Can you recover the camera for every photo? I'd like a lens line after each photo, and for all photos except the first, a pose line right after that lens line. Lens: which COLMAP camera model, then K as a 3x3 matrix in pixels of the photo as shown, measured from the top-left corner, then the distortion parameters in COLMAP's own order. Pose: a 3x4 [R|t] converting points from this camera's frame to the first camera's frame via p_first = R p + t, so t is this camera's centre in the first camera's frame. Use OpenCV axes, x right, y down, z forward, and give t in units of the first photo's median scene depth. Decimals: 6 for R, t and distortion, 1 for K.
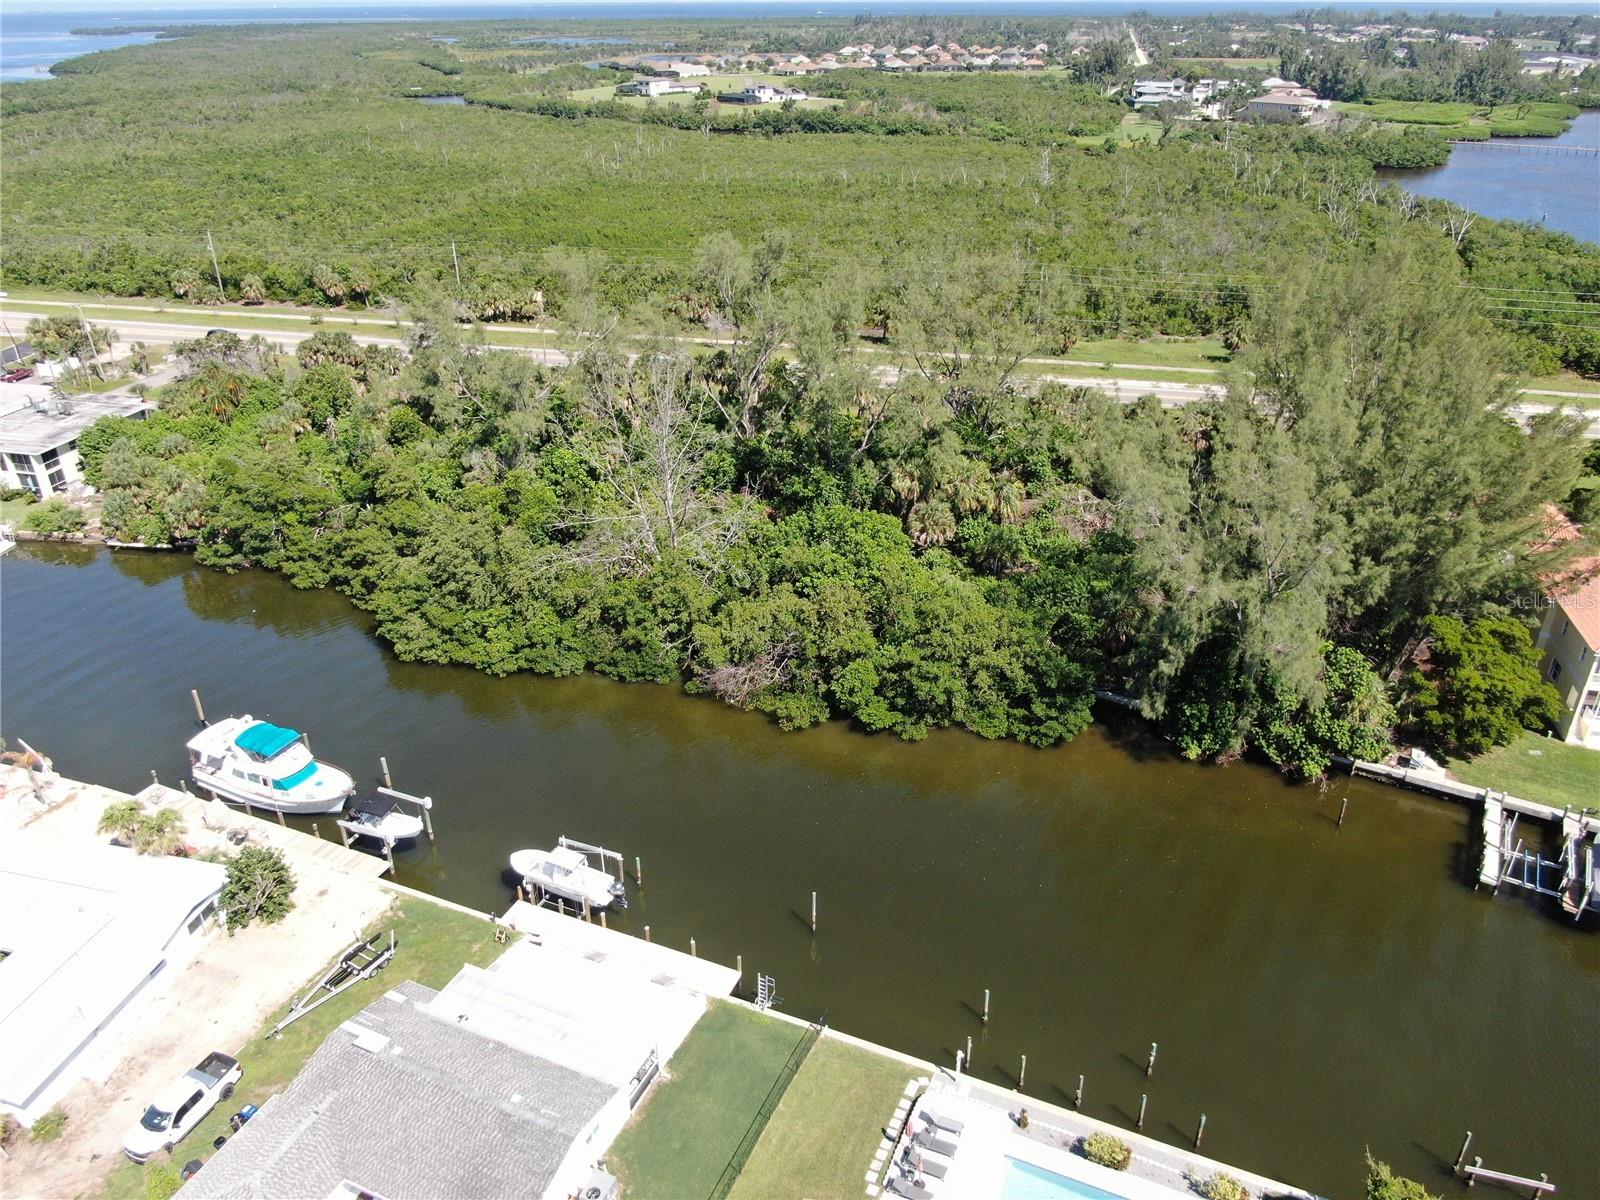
lens RADIAL K [[1148.9, 0, 801.8], [0, 1148.9, 603.4], [0, 0, 1]] dist [-0.017060, 0.003430]
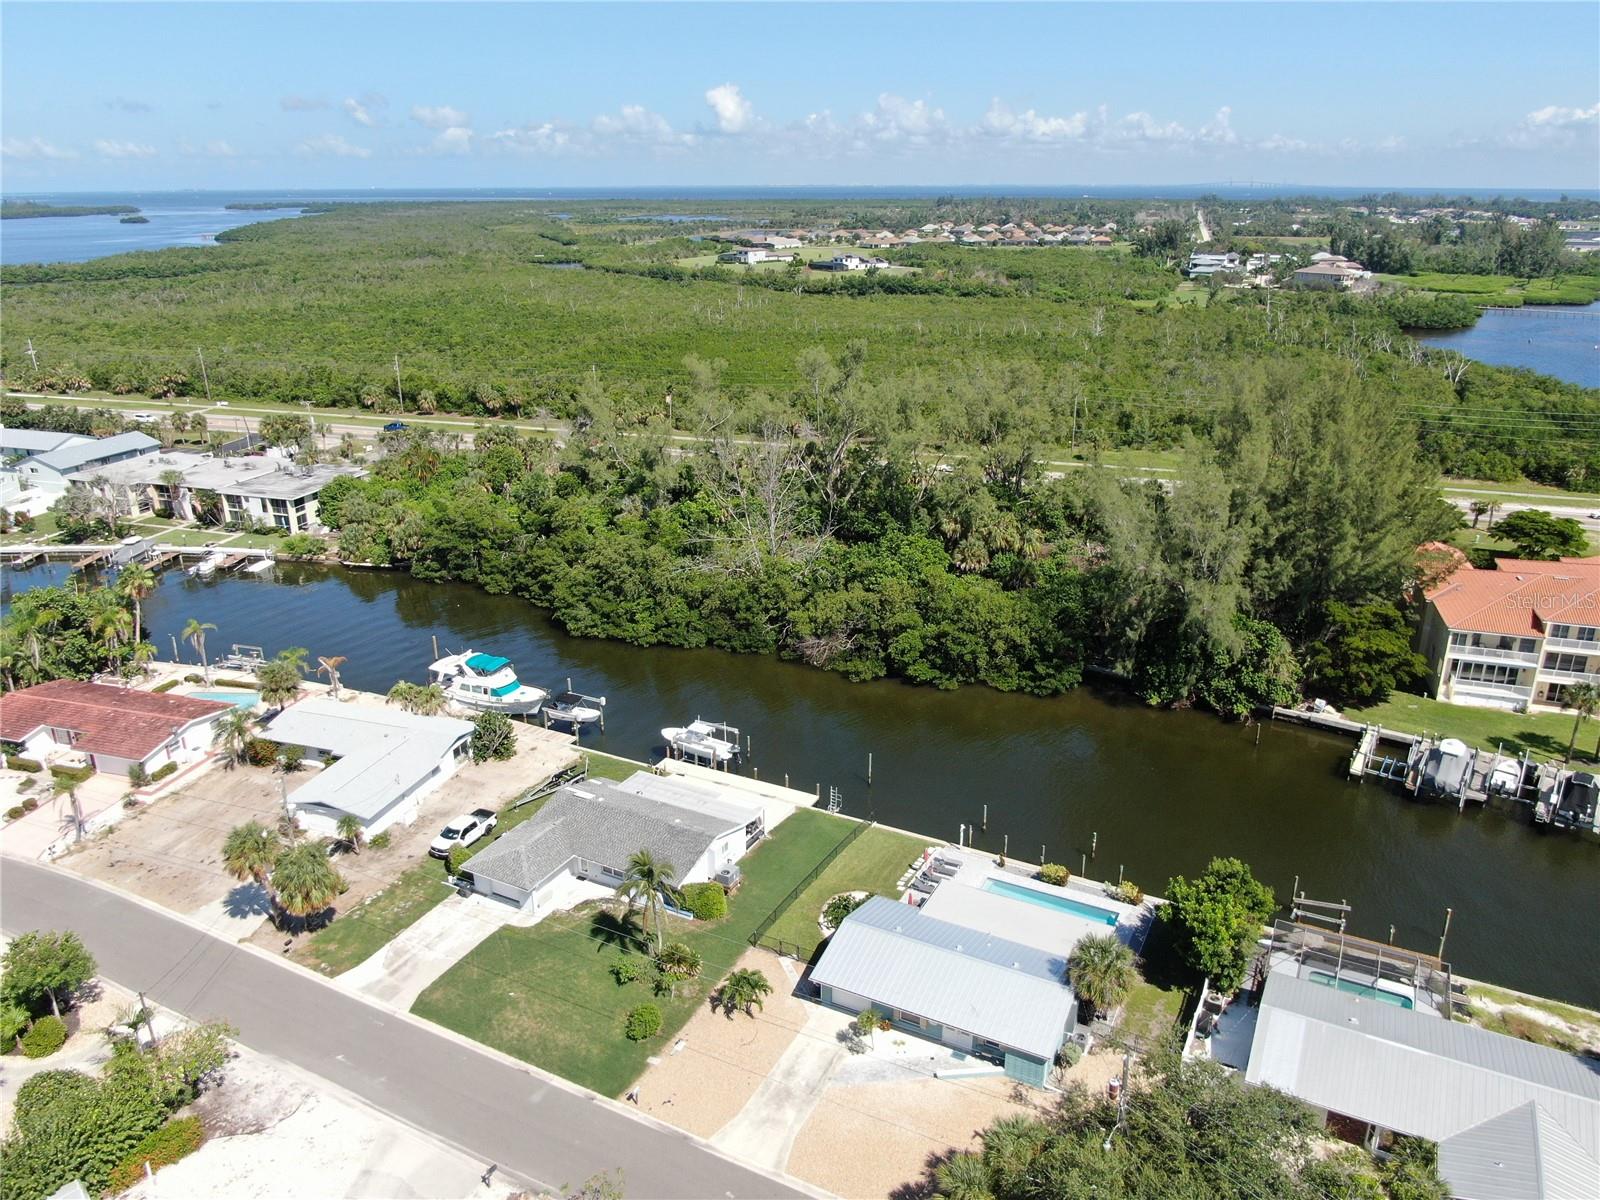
lens RADIAL K [[1148.9, 0, 801.0], [0, 1148.9, 606.0], [0, 0, 1]] dist [-0.017060, 0.003430]
pose [[0.997426, 0.028014, -0.065999, 0.008292], [-0.036495, 0.990707, -0.131023, 0.153361], [0.061716, 0.133095, 0.989180, -0.275651]]
